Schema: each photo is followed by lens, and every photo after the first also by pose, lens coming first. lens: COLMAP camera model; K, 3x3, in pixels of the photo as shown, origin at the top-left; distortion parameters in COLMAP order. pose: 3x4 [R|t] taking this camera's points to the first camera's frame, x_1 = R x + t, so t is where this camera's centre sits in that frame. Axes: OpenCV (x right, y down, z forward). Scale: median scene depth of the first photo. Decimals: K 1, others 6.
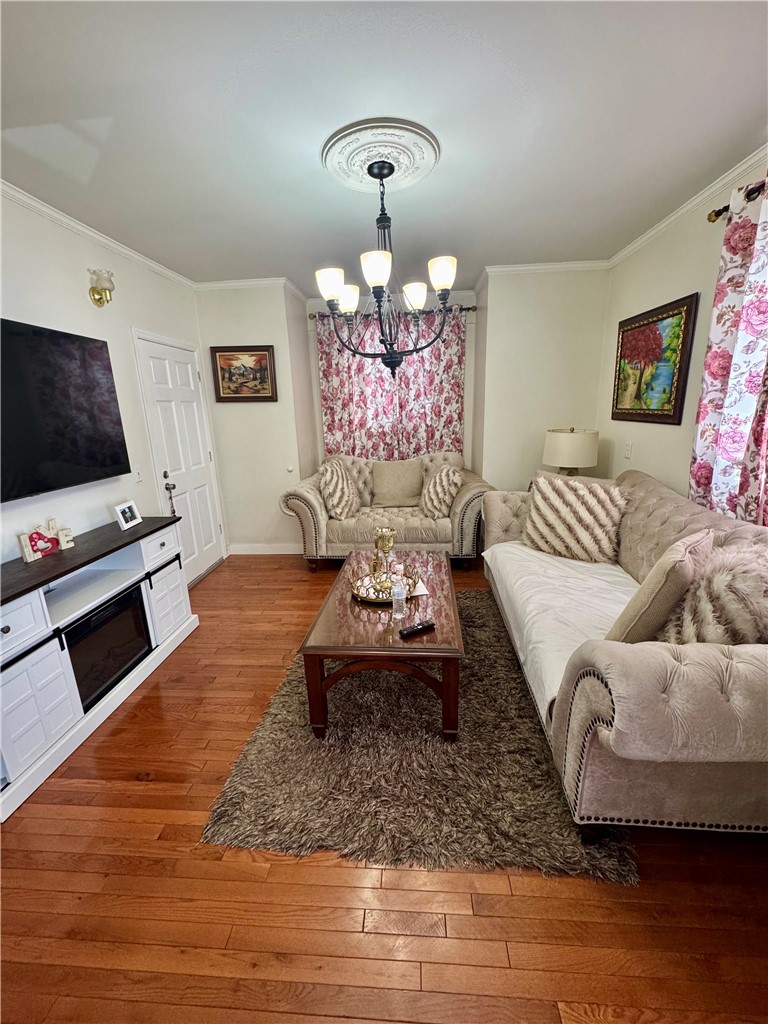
lens RADIAL K [[409.1, 0, 384.0], [0, 409.1, 510.1], [0, 0, 1]] dist [-0.001922, 0.000239]
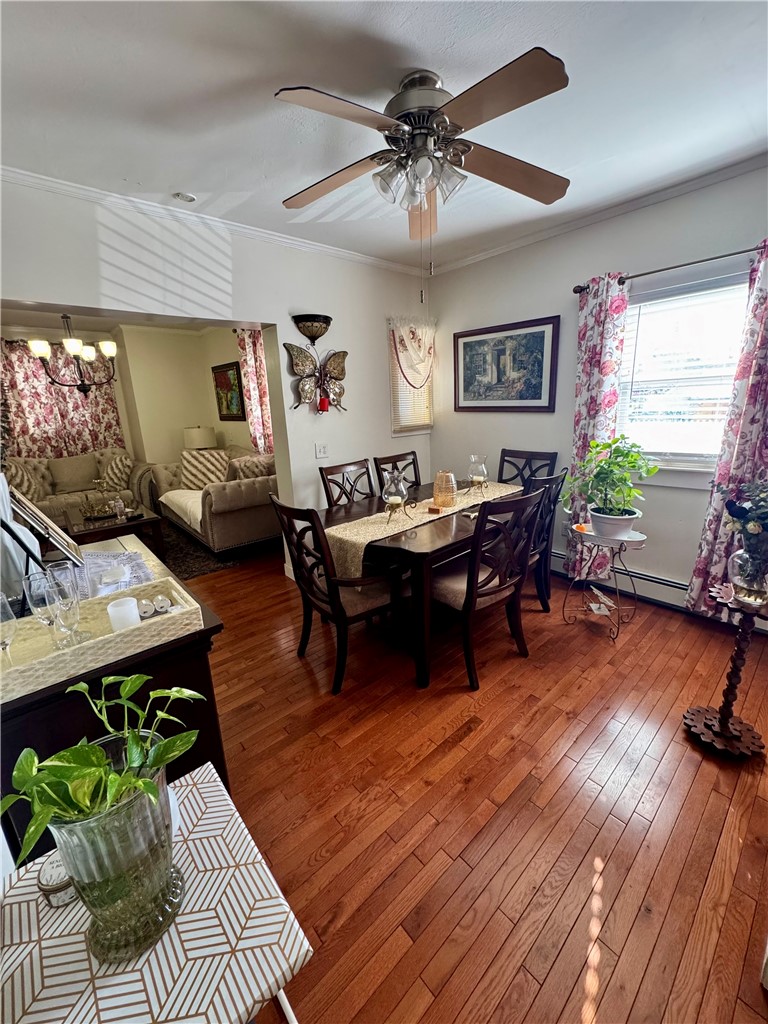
lens RADIAL K [[409.1, 0, 385.7], [0, 409.1, 512.3], [0, 0, 1]] dist [-0.001922, 0.000239]
pose [[0.696985, -0.178445, 0.694528, -0.230777], [0.193244, 0.979451, 0.057723, 0.191324], [-0.690556, 0.093981, 0.717147, -0.683674]]
